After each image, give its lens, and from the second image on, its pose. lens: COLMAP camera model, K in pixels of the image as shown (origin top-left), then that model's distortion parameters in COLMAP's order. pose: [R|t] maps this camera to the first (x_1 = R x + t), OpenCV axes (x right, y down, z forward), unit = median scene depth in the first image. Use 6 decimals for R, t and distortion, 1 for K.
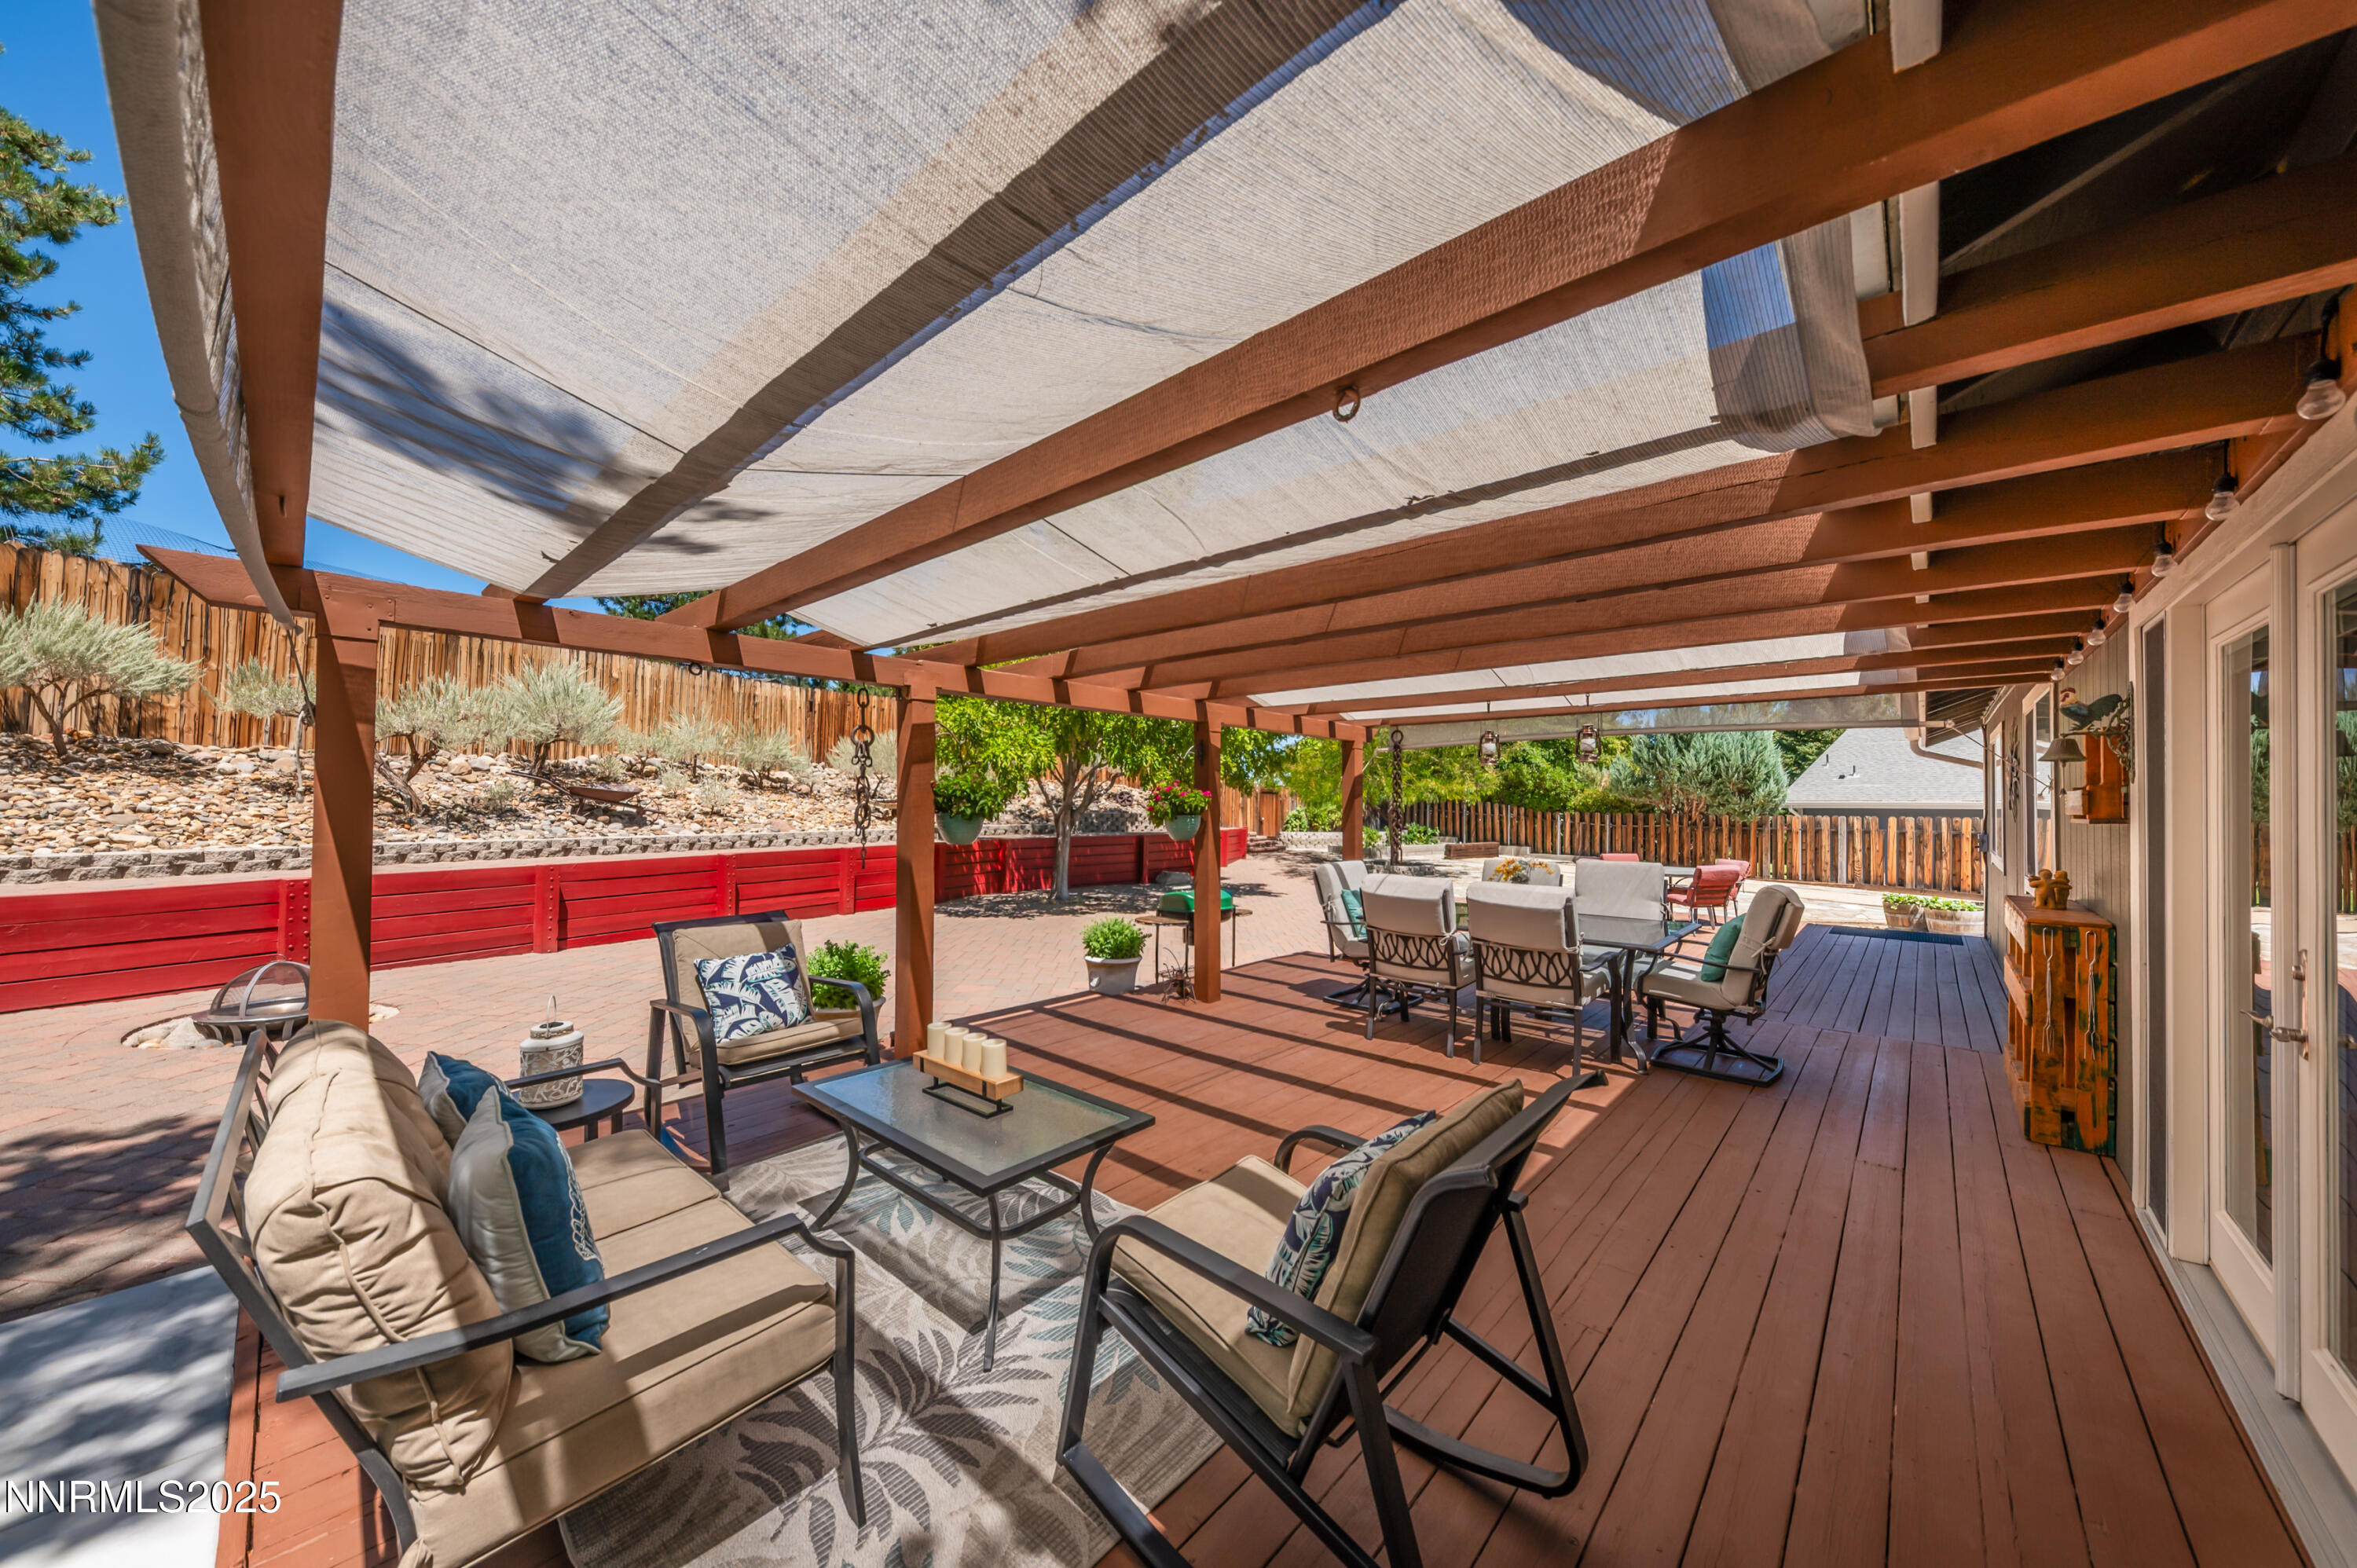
lens RADIAL K [[820.5, 0, 1178.5], [0, 820.5, 784.0], [0, 0, 1]] dist [0.009549, -0.004798]
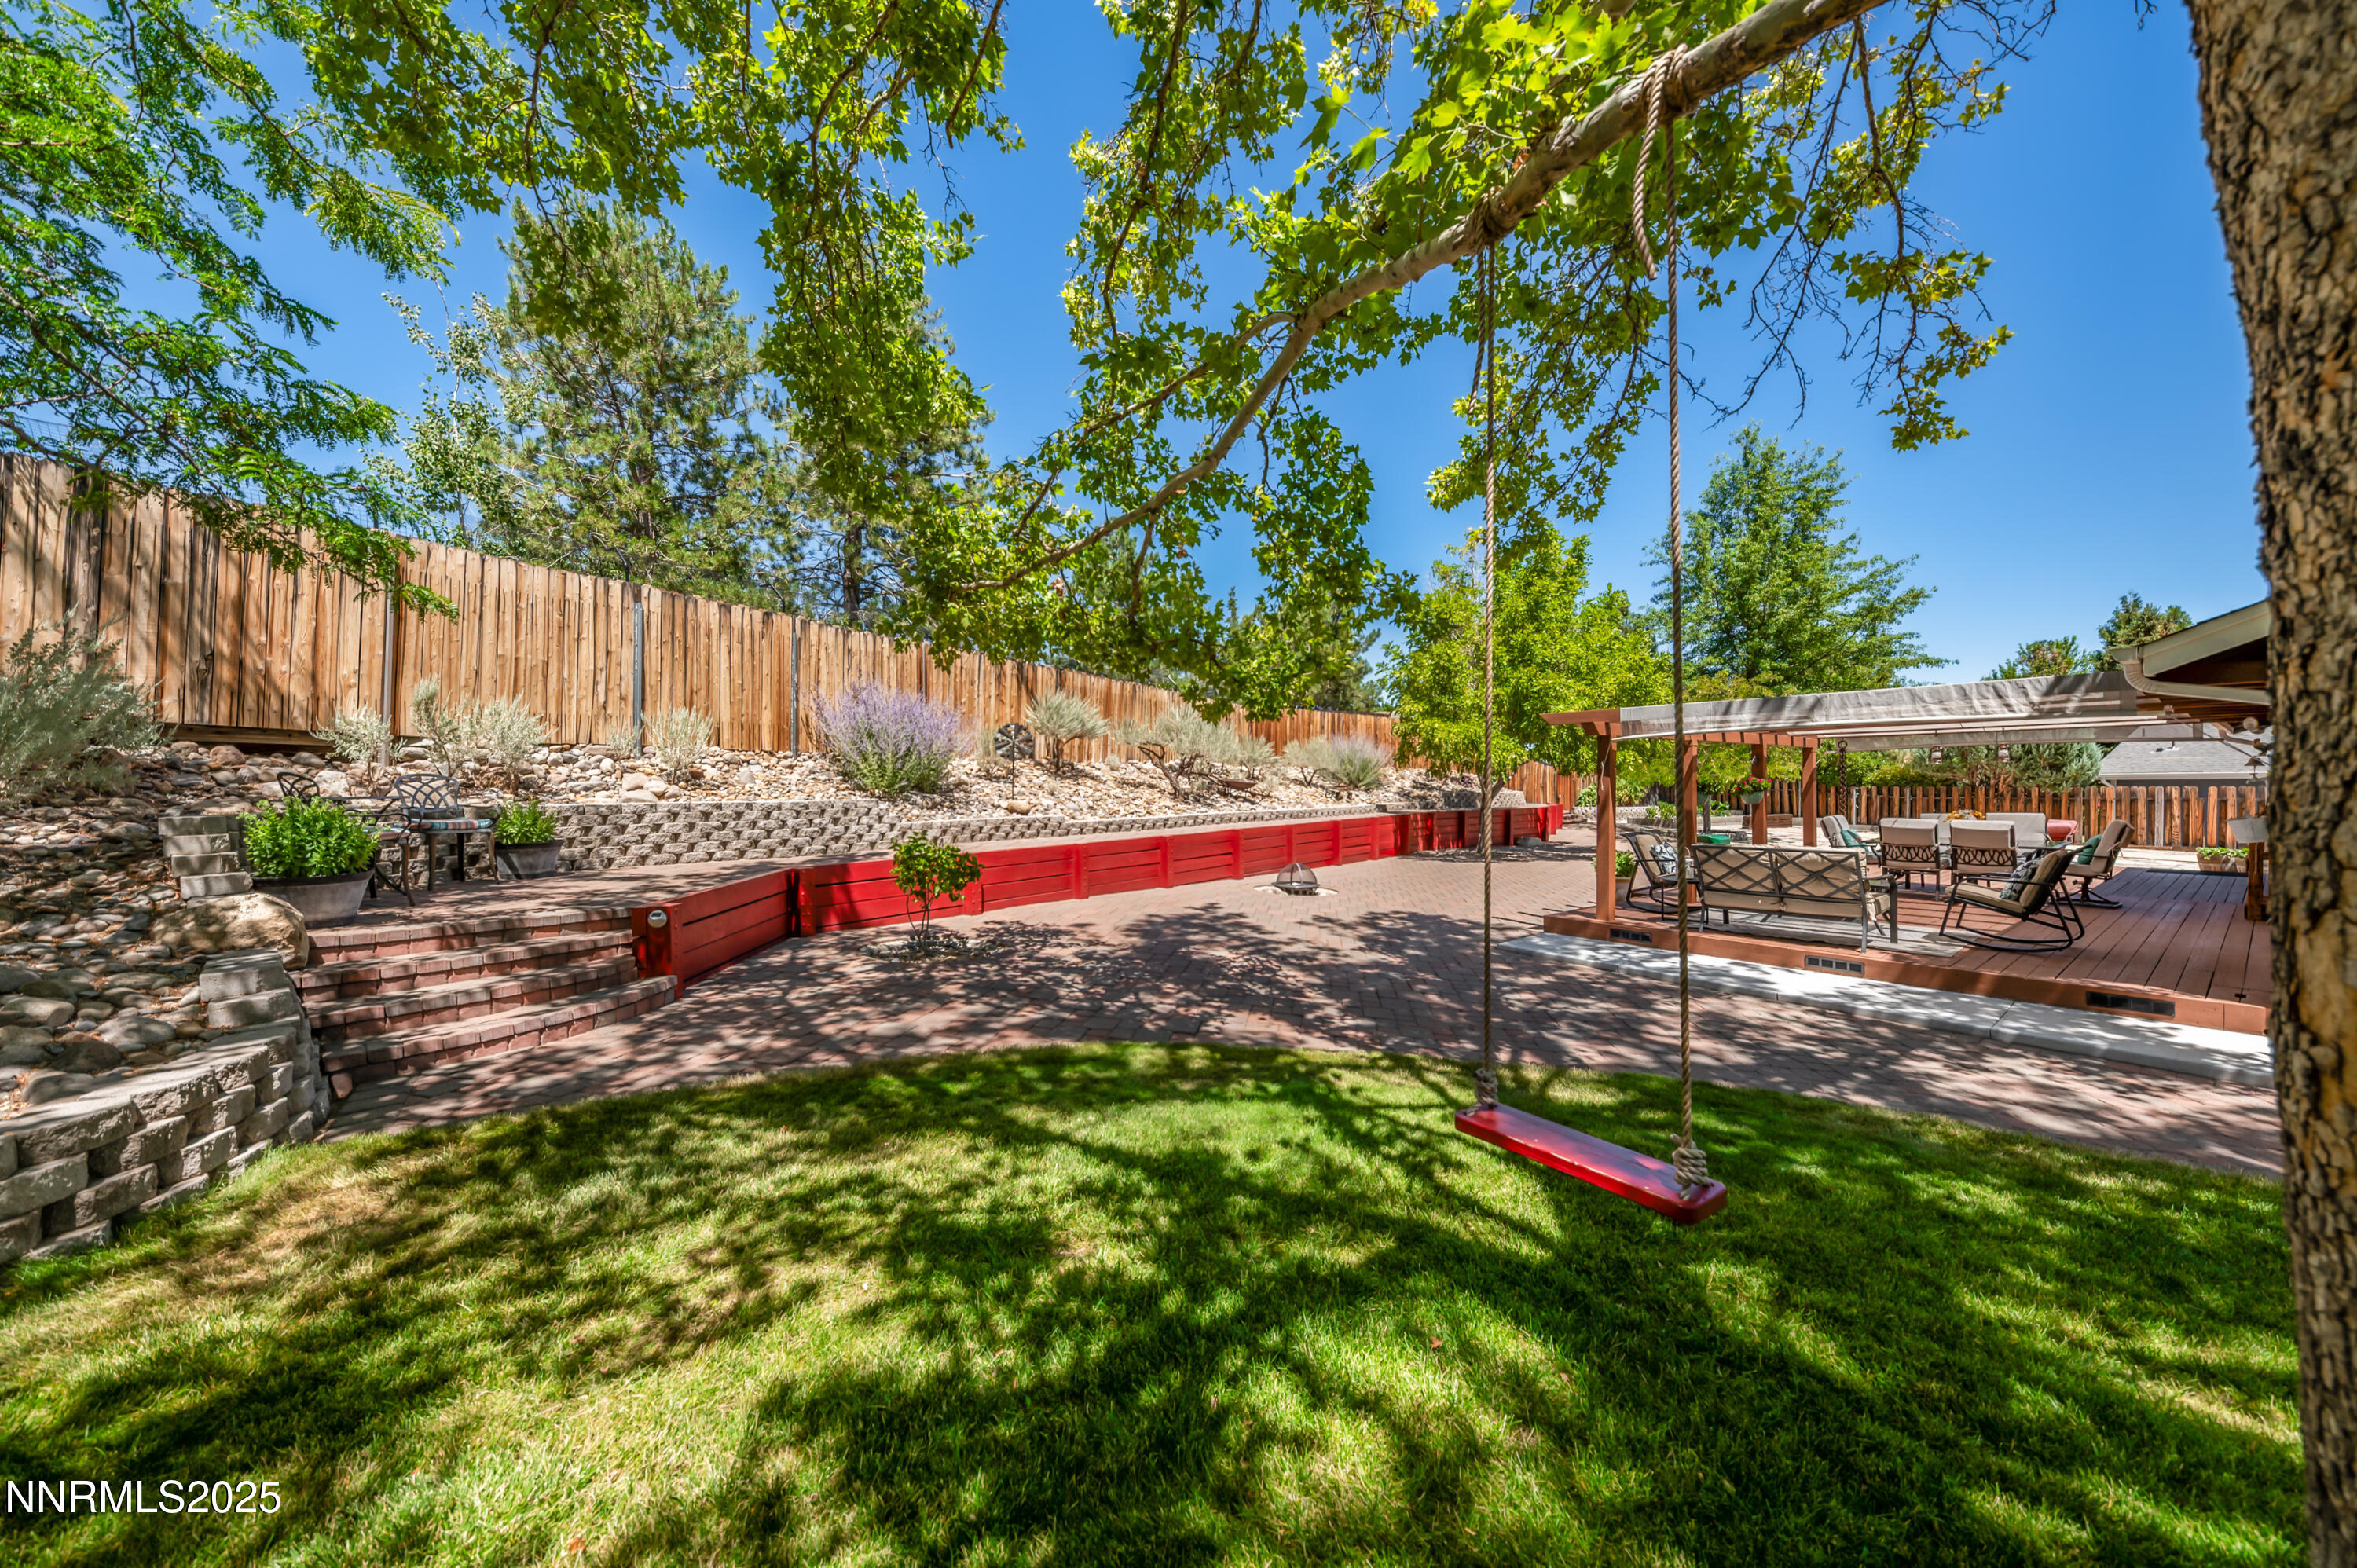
lens RADIAL K [[820.5, 0, 1178.5], [0, 820.5, 784.0], [0, 0, 1]] dist [0.009549, -0.004798]
pose [[0.980868, -0.016066, -0.194010, -0.283199], [0.020519, 0.999570, 0.020961, -0.014978], [0.193590, -0.024541, 0.980776, -0.354026]]
